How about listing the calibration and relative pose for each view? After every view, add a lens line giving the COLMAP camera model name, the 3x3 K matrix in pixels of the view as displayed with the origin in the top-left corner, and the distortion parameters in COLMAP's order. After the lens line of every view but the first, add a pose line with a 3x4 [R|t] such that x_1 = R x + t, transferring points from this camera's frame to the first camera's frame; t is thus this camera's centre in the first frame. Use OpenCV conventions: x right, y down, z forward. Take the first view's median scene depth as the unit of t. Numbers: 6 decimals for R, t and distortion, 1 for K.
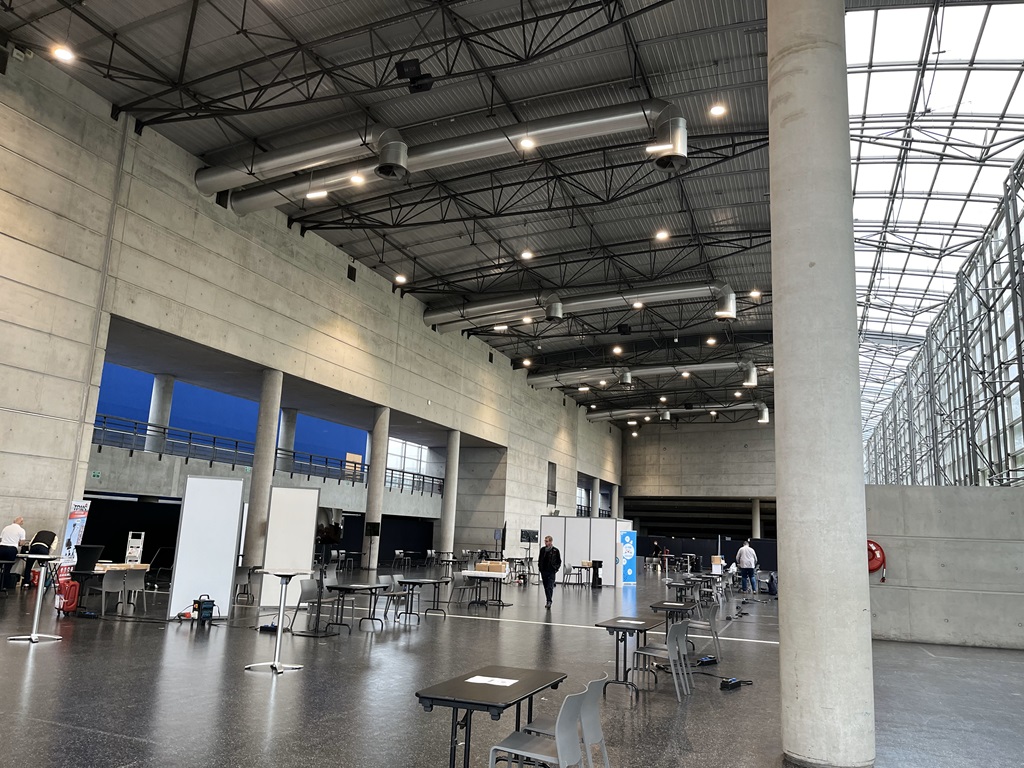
lens RADIAL K [[769.1, 0, 509.1], [0, 769.1, 384.8], [0, 0, 1]] dist [0.066836, -0.093333]
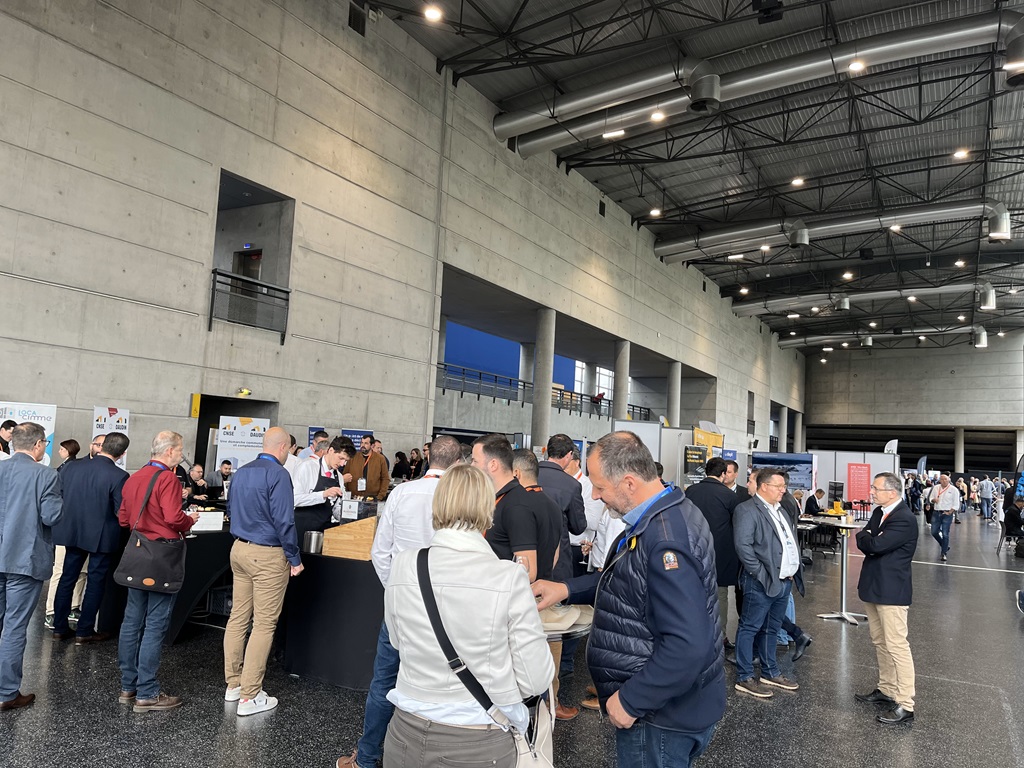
lens RADIAL K [[769.1, 0, 510.1], [0, 769.1, 384.4], [0, 0, 1]] dist [0.066836, -0.093333]
pose [[0.986287, -0.003502, -0.165001, -0.187261], [0.019523, 0.995231, 0.095571, -0.018049], [0.163880, -0.097482, 0.981652, -0.035155]]
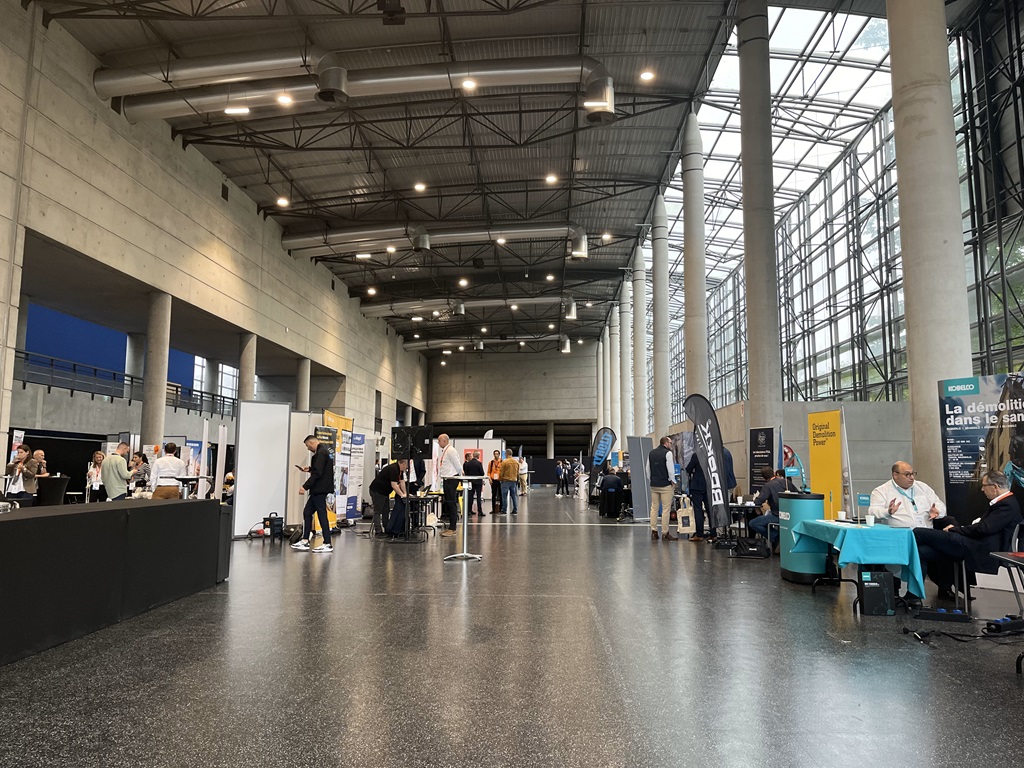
lens RADIAL K [[769.1, 0, 511.1], [0, 769.1, 375.6], [0, 0, 1]] dist [0.066836, -0.093333]
pose [[0.953174, -0.002773, 0.302411, -0.188127], [-0.021301, 0.996859, 0.076282, -0.000095], [-0.301672, -0.079151, 0.950120, -0.034585]]
